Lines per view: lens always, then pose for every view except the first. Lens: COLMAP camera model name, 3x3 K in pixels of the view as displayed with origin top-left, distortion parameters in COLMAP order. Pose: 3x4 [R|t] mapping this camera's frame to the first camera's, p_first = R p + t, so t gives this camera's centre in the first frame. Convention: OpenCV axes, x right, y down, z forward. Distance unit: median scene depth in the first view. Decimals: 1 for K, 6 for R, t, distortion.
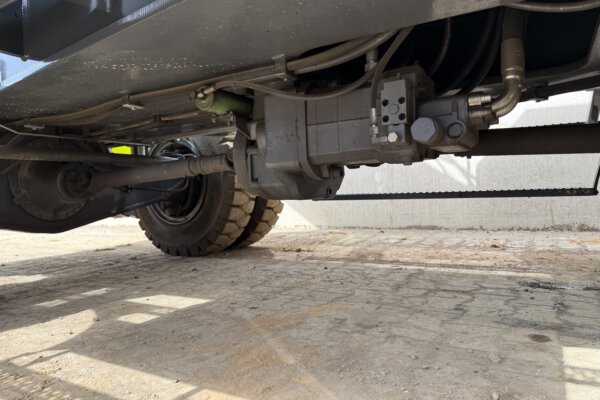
lens RADIAL K [[427.1, 0, 298.7], [0, 427.1, 203.3], [0, 0, 1]] dist [0.046173, -0.051355]
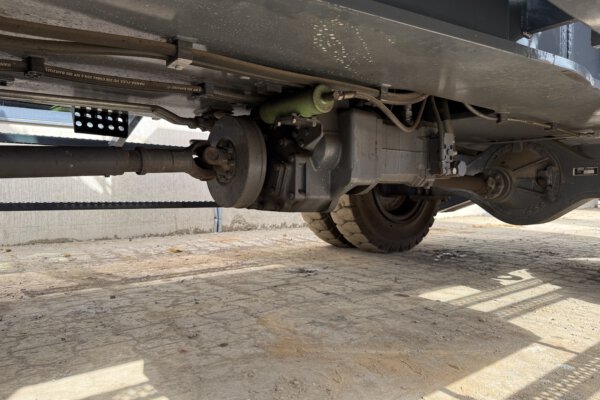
lens RADIAL K [[427.1, 0, 298.3], [0, 427.1, 197.6], [0, 0, 1]] dist [0.046173, -0.051355]
pose [[0.371157, 0.022088, 0.928307, -0.378694], [0.005866, 0.999641, -0.026131, -0.006055], [-0.928551, 0.015144, 0.370895, 0.257941]]
